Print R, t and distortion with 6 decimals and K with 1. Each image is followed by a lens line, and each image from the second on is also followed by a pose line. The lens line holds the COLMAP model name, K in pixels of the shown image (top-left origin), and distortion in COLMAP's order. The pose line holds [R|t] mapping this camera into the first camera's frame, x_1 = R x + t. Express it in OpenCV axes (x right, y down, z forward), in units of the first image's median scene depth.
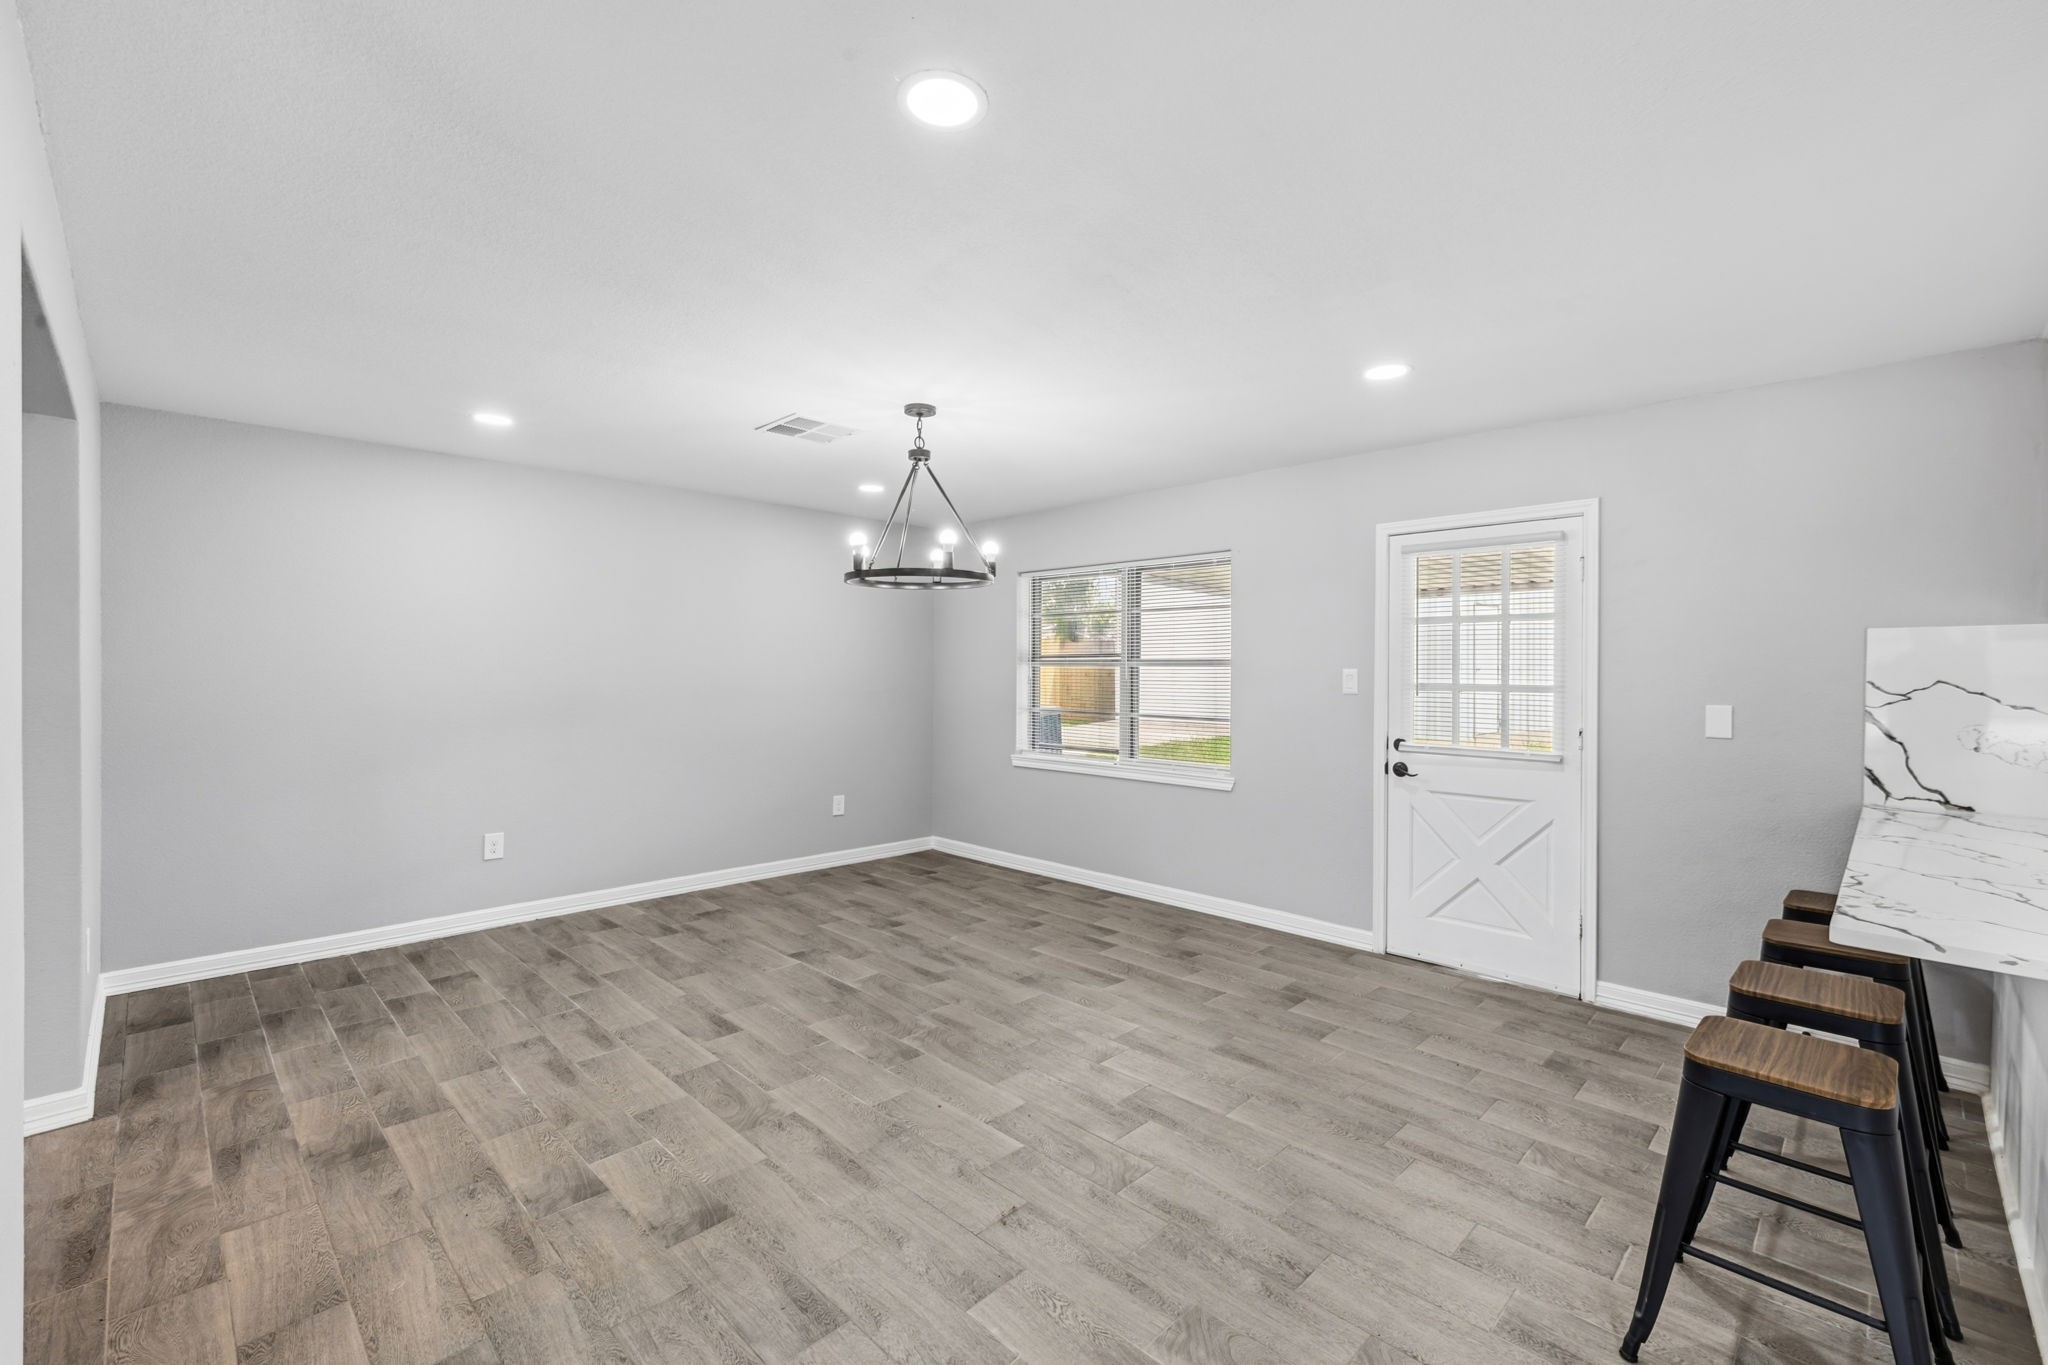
lens RADIAL K [[871.1, 0, 1031.2], [0, 871.1, 673.6], [0, 0, 1]] dist [0.000436, 0.000854]
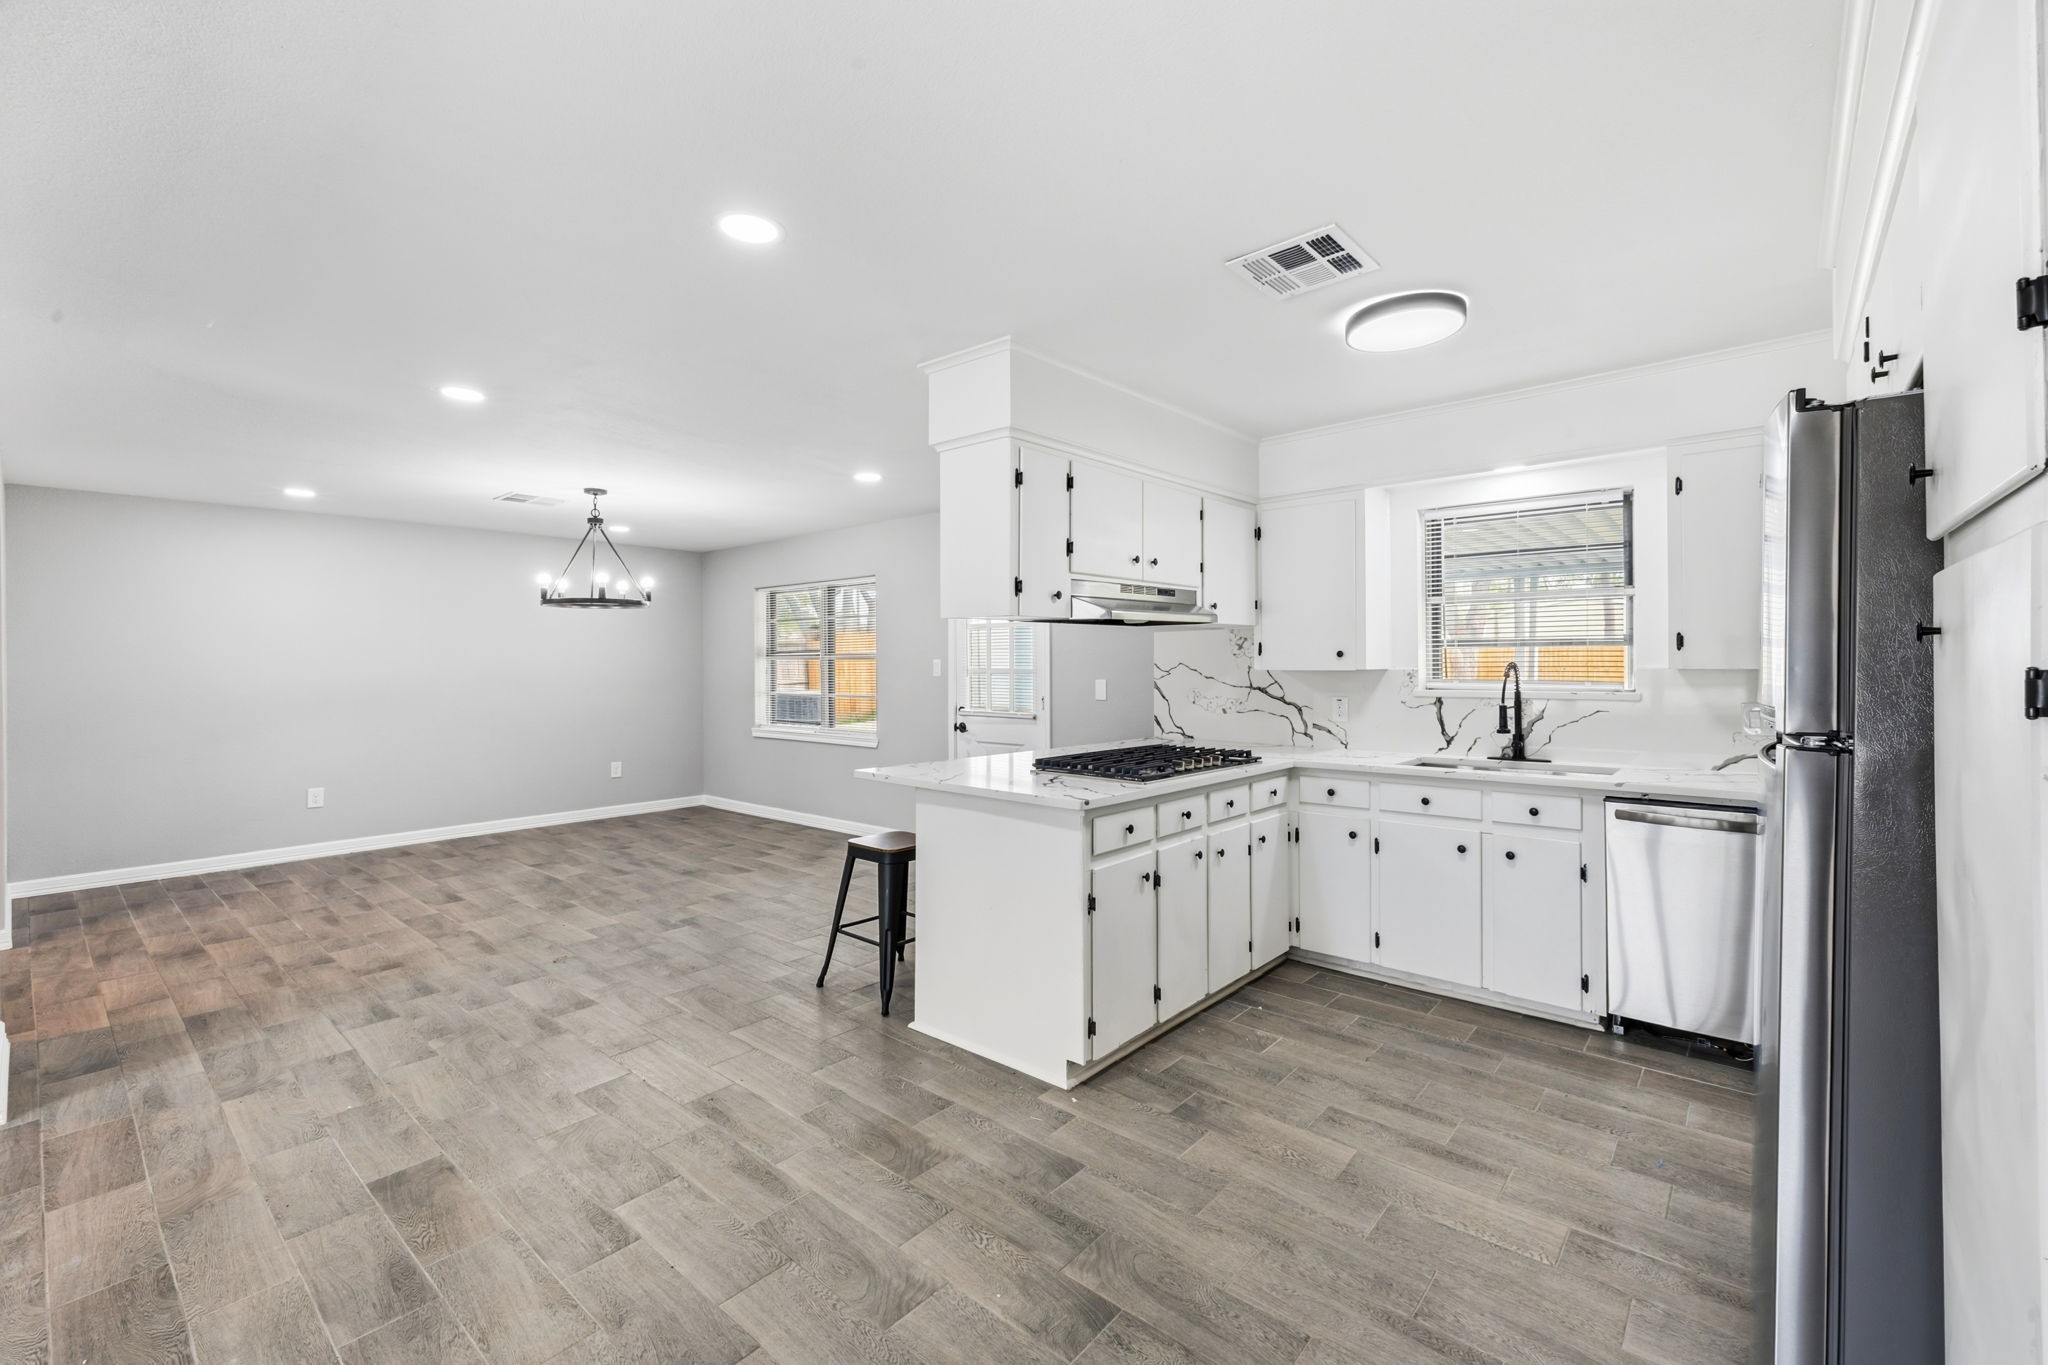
lens RADIAL K [[863.6, 0, 1031.8], [0, 863.6, 661.1], [0, 0, 1]] dist [0.000875, 0.000195]
pose [[0.997105, -0.011258, 0.075205, 0.510592], [0.011680, 0.999918, -0.005173, 0.008161], [-0.075141, 0.006036, 0.997155, -0.547522]]
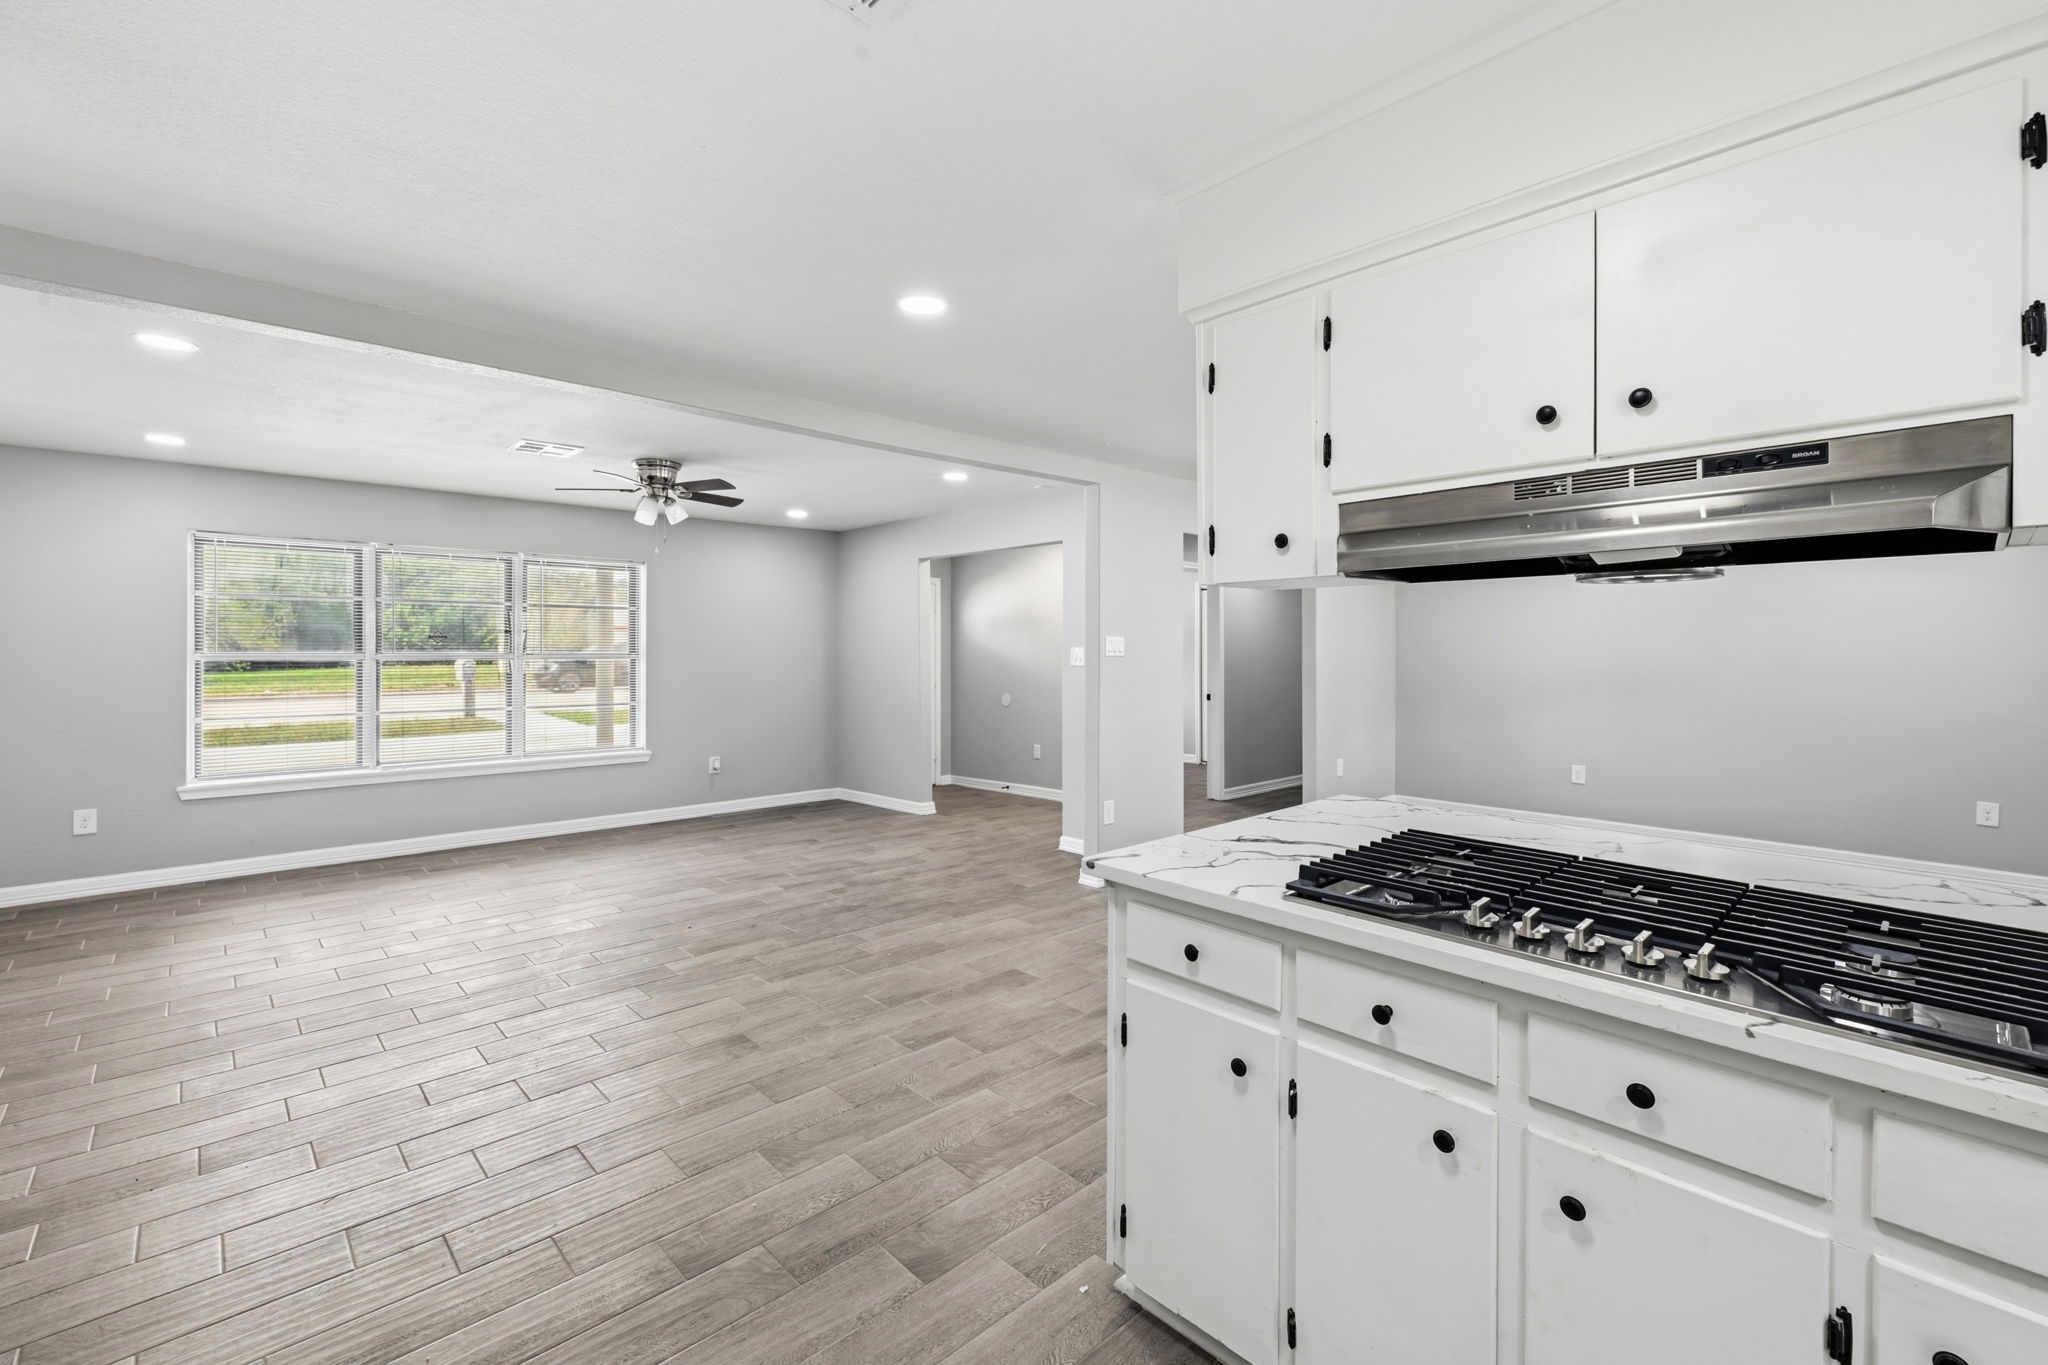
lens RADIAL K [[882.2, 0, 1031.8], [0, 882.2, 649.5], [0, 0, 1]] dist [0.001113, -0.000390]
pose [[-0.030314, -0.004017, -0.999532, 1.129995], [-0.007268, 0.999966, -0.003798, 0.005125], [0.999514, 0.007149, -0.030343, 0.182346]]
